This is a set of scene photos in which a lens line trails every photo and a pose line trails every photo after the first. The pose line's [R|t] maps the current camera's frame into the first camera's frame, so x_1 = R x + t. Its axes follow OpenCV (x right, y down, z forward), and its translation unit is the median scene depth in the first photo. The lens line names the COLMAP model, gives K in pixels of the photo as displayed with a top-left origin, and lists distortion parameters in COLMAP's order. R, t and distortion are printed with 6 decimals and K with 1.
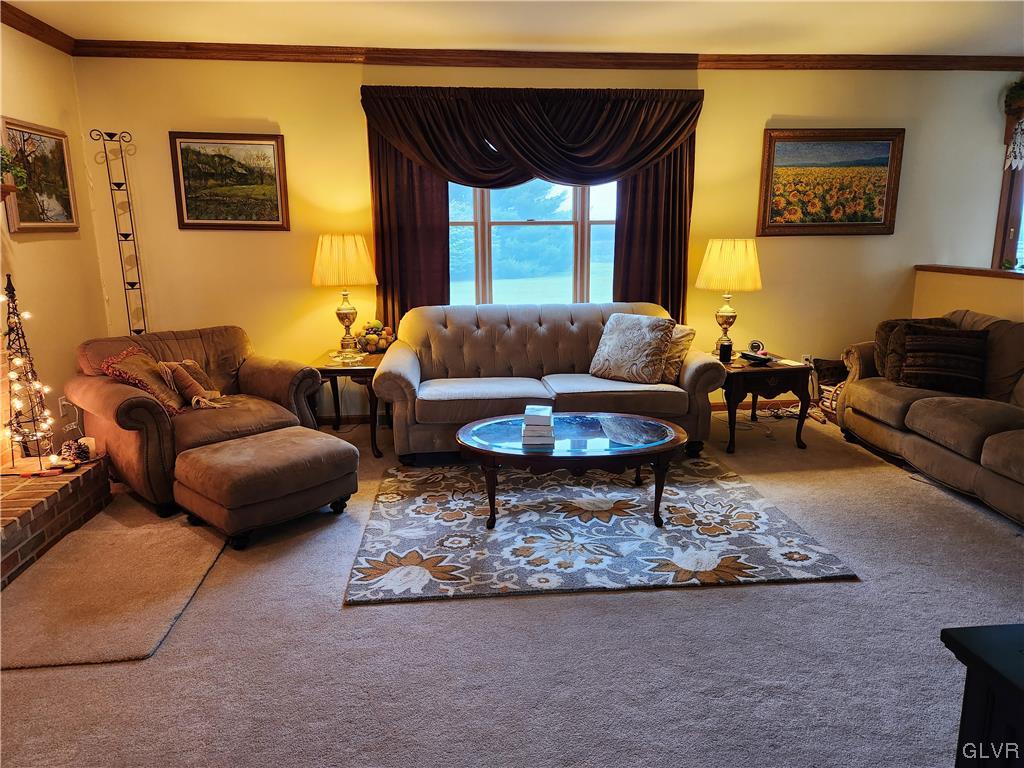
lens RADIAL K [[683.8, 0, 513.9], [0, 683.8, 370.4], [0, 0, 1]] dist [0.078383, -0.065491]
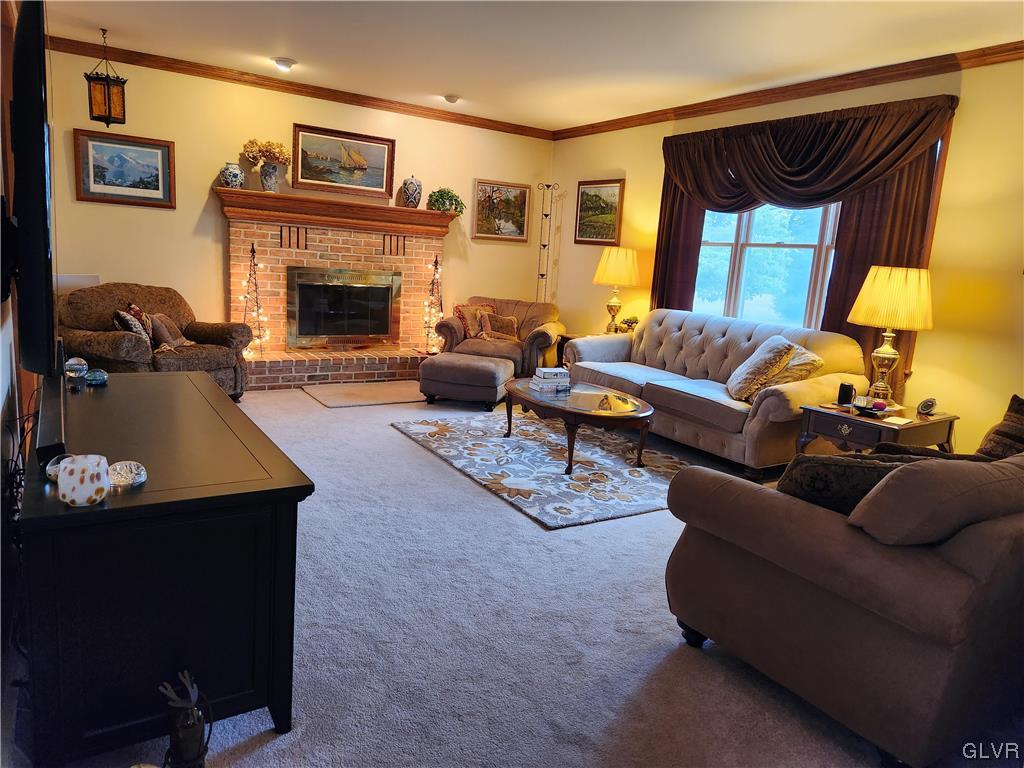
lens RADIAL K [[683.8, 0, 521.3], [0, 683.8, 370.8], [0, 0, 1]] dist [0.078383, -0.065491]
pose [[0.446421, 0.187686, -0.874918, 1.134825], [-0.245705, 0.965884, 0.081831, -0.032807], [0.860429, 0.178441, 0.477307, 0.286545]]
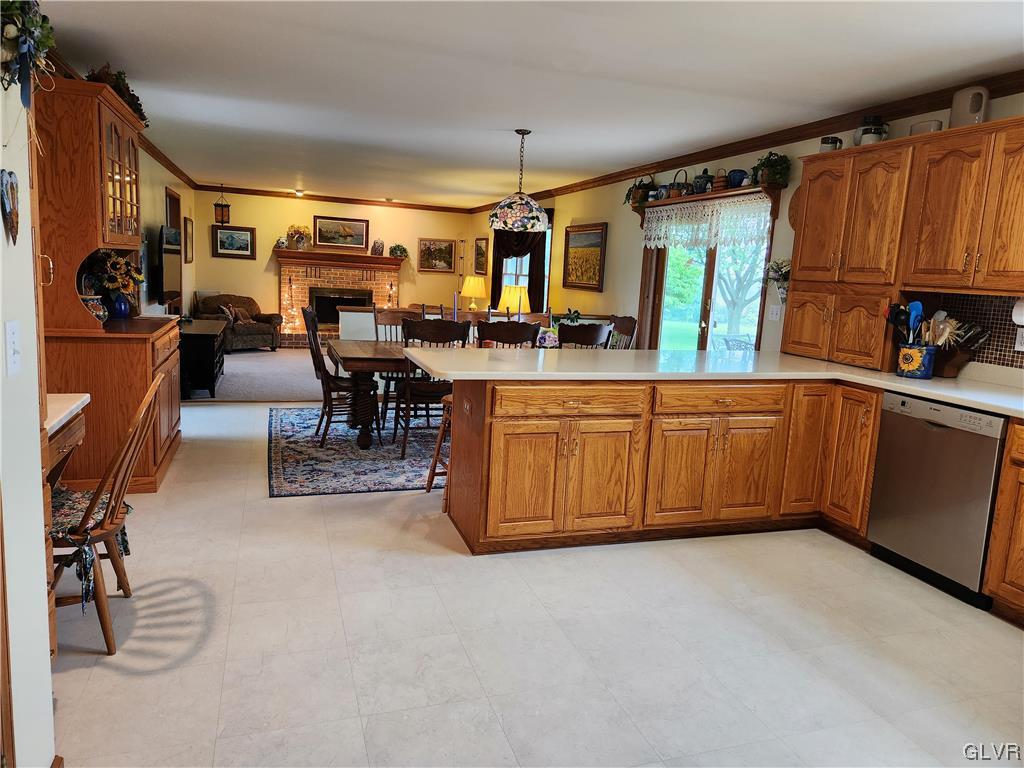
lens RADIAL K [[683.8, 0, 514.1], [0, 683.8, 374.6], [0, 0, 1]] dist [0.078383, -0.065491]
pose [[0.224894, 0.167601, -0.959861, 2.820874], [-0.251171, 0.961776, 0.109086, -0.205311], [0.941454, 0.216556, 0.258395, 0.718753]]
